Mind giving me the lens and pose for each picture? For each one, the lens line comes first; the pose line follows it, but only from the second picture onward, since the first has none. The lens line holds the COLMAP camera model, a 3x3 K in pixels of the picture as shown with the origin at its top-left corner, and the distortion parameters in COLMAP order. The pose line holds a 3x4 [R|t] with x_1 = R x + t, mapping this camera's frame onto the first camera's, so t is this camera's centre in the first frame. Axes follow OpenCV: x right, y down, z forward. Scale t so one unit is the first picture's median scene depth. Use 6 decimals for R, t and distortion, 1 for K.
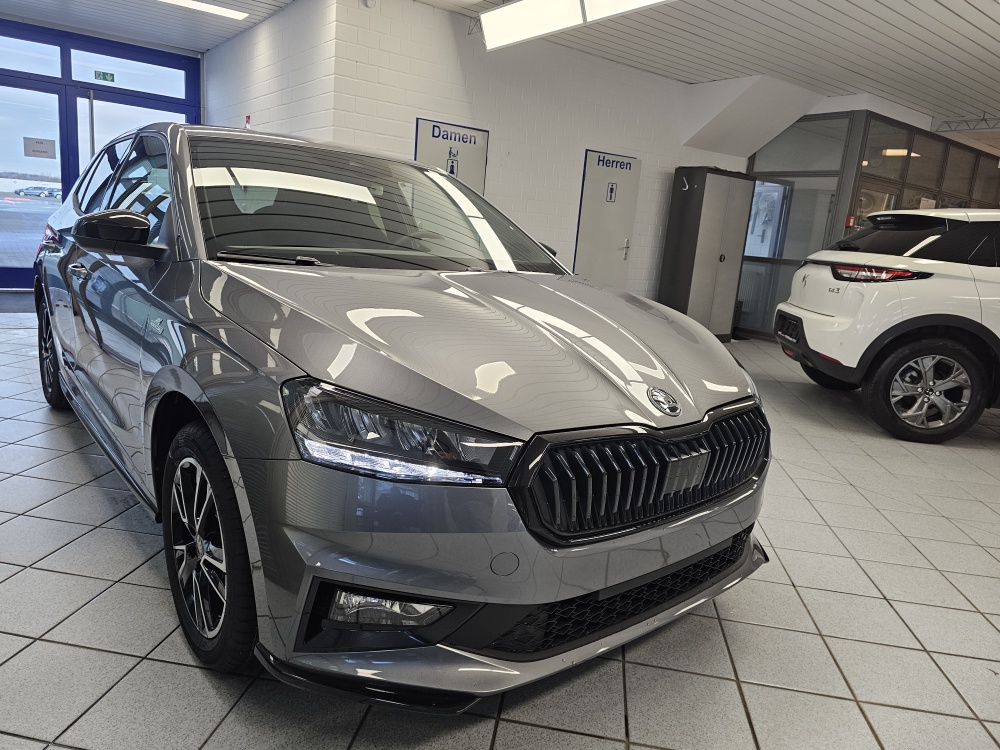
lens RADIAL K [[650.9, 0, 501.7], [0, 650.9, 375.6], [0, 0, 1]] dist [0.023014, -0.007207]
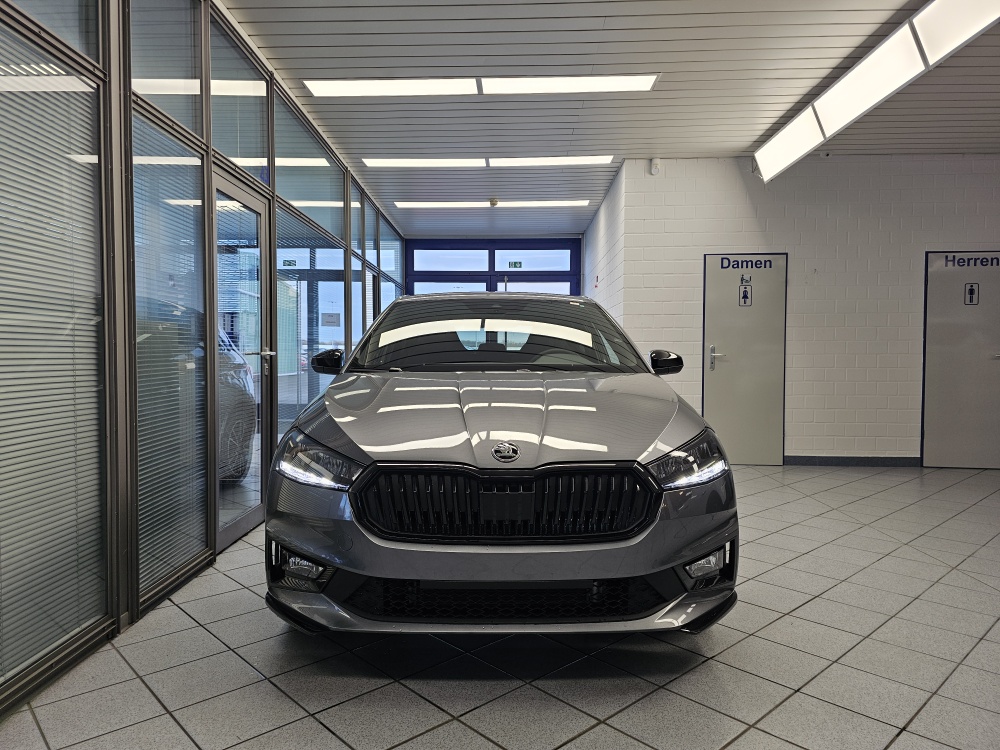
lens RADIAL K [[650.9, 0, 494.9], [0, 650.9, 372.2], [0, 0, 1]] dist [0.023014, -0.007207]
pose [[0.791011, -0.063818, -0.608465, 0.229728], [-0.070764, 0.978326, -0.194604, 0.032336], [0.607696, 0.196991, 0.769350, -0.009913]]
